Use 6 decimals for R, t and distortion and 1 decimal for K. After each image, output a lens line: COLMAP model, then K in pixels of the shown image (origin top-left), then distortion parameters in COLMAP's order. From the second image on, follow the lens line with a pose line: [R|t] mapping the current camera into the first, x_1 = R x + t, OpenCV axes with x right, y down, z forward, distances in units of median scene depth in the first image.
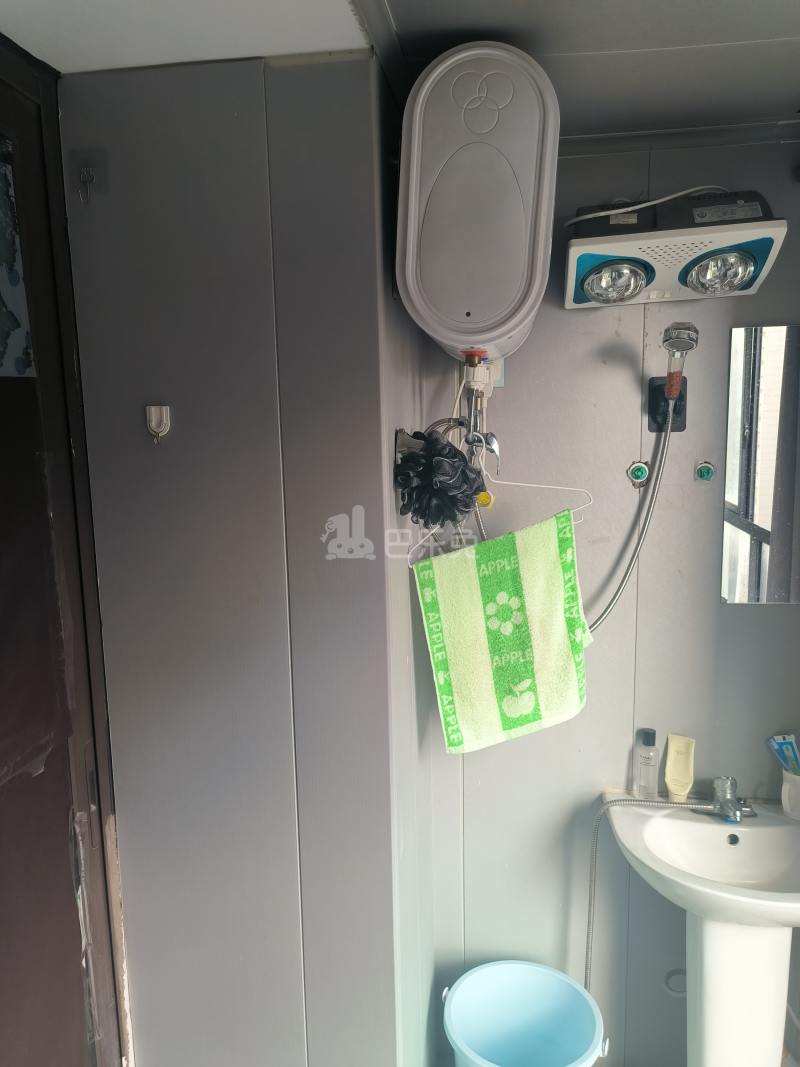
lens RADIAL K [[786.2, 0, 400.0], [0, 786.2, 533.5], [0, 0, 1]] dist [0.012768, 0.000429]
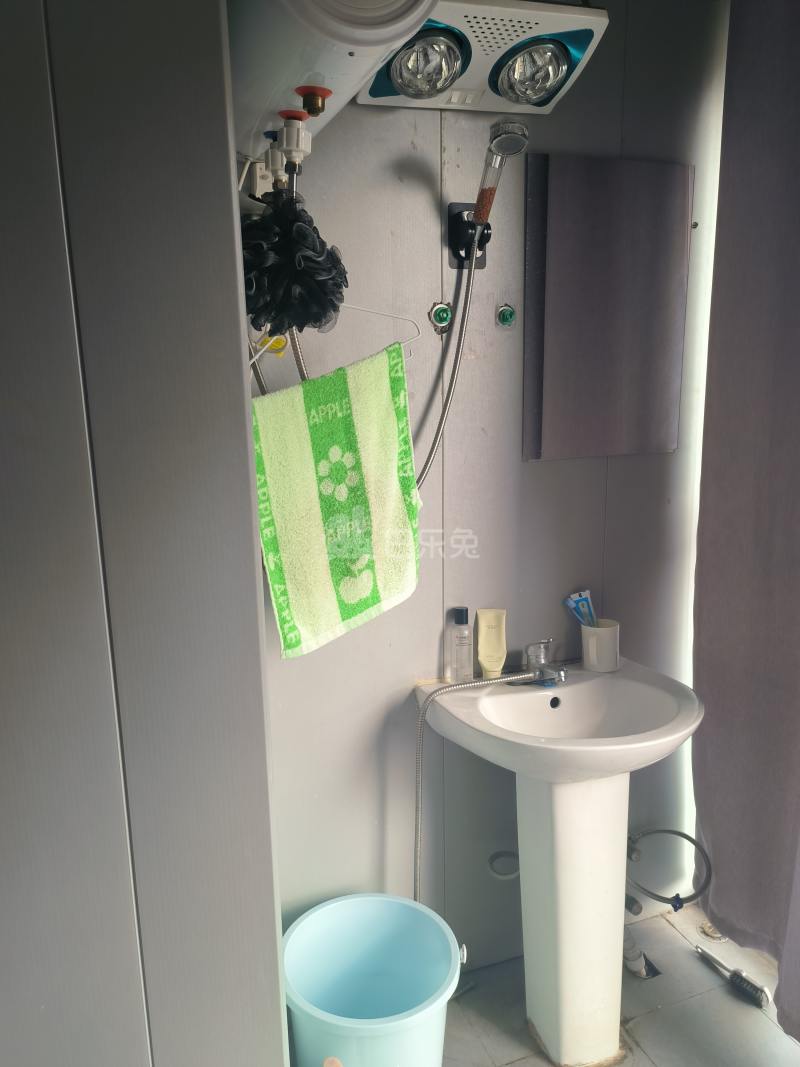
lens RADIAL K [[786.2, 0, 400.0], [0, 786.2, 533.5], [0, 0, 1]] dist [0.012768, 0.000429]
pose [[0.886086, -0.099270, 0.452766, -0.174780], [0.075605, 0.994669, 0.070121, 0.109014], [-0.457313, -0.027902, 0.888868, 0.257577]]
